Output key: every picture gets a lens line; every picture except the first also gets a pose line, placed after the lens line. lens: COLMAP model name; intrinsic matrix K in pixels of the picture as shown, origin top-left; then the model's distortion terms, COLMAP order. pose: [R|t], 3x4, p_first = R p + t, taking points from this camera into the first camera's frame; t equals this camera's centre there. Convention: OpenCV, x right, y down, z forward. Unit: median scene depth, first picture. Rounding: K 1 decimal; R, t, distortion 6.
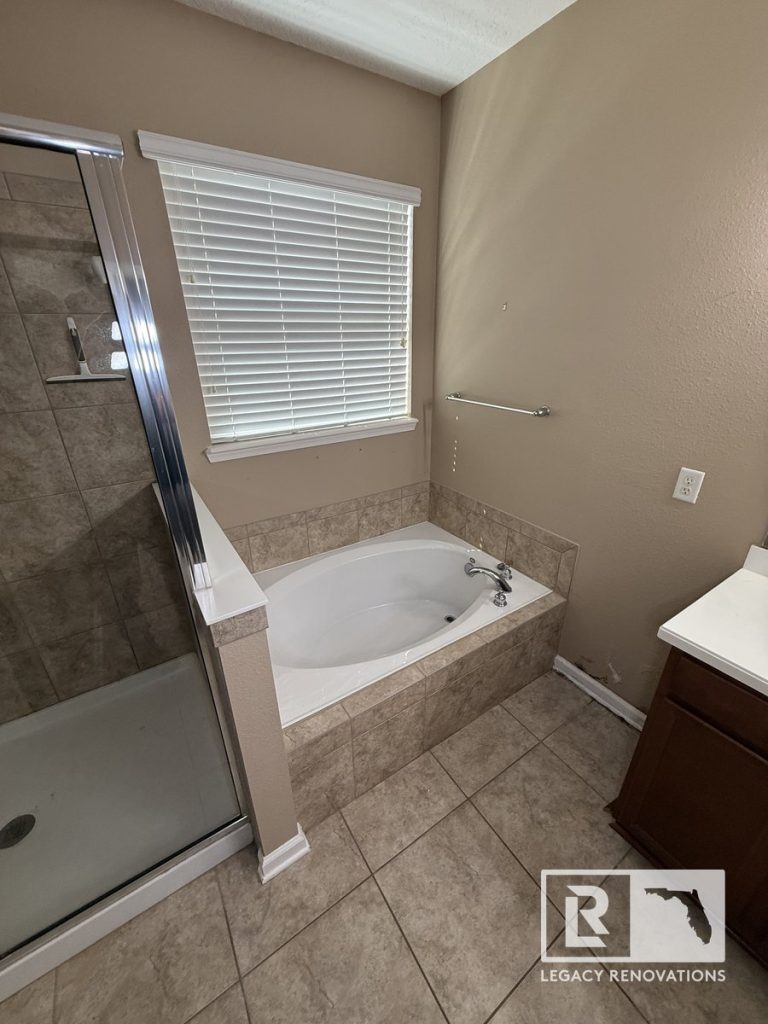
lens RADIAL K [[408.2, 0, 384.8], [0, 408.2, 510.3], [0, 0, 1]] dist [0.000444, 0.000292]
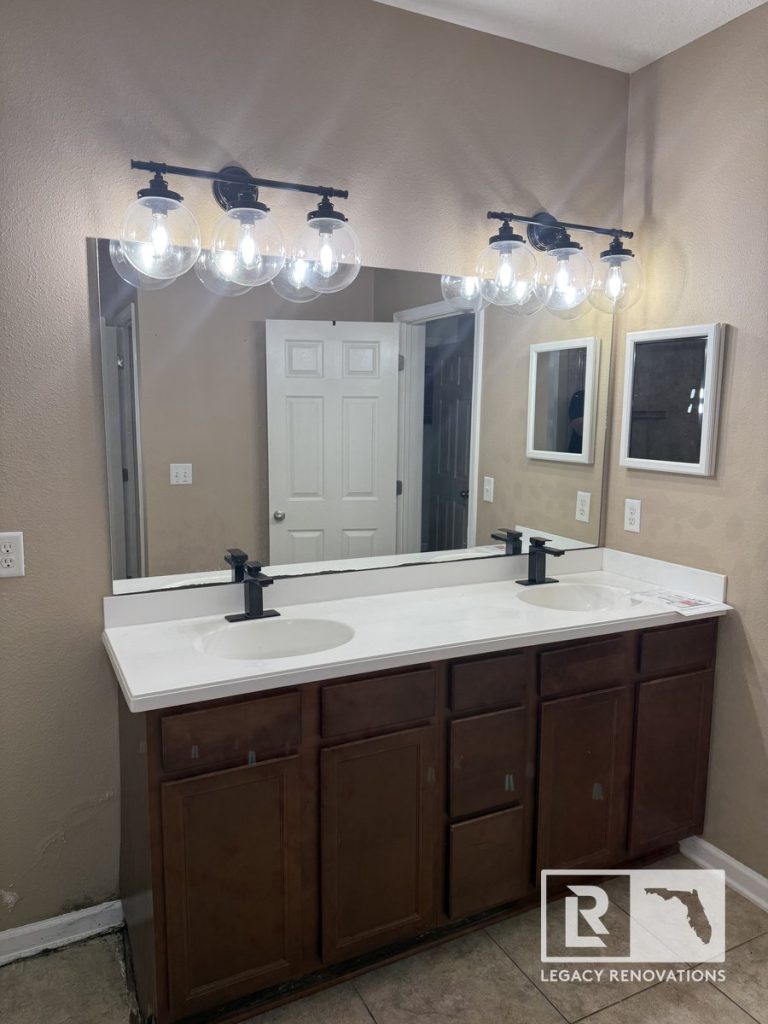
lens RADIAL K [[727.1, 0, 381.4], [0, 727.1, 517.8], [0, 0, 1]] dist [0.053558, -0.058535]
pose [[0.114740, -0.134399, 0.984262, -0.330771], [0.389870, 0.917404, 0.079821, 0.024537], [-0.913694, 0.374575, 0.157661, 0.120994]]
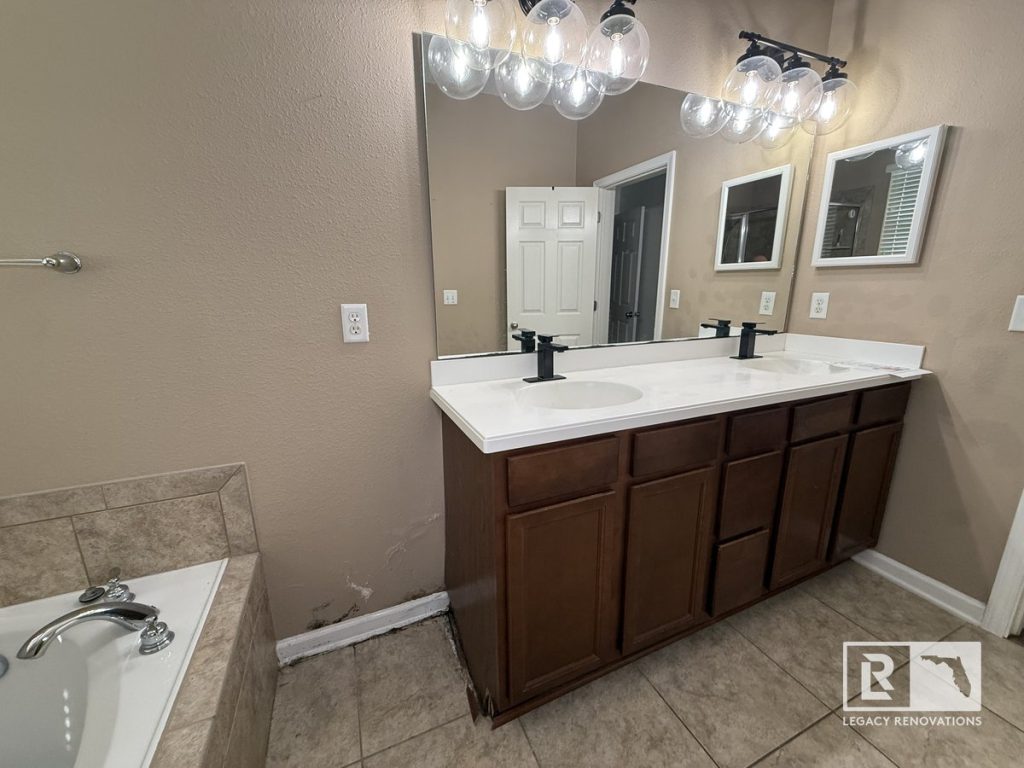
lens RADIAL K [[411.5, 0, 512.0], [0, 411.5, 384.0], [0, 0, 1]] dist [0.000473, 0.000016]
pose [[0.168440, -0.221425, 0.960520, -0.047537], [0.401652, 0.905295, 0.138259, 0.050083], [-0.900169, 0.362507, 0.241424, 0.392822]]
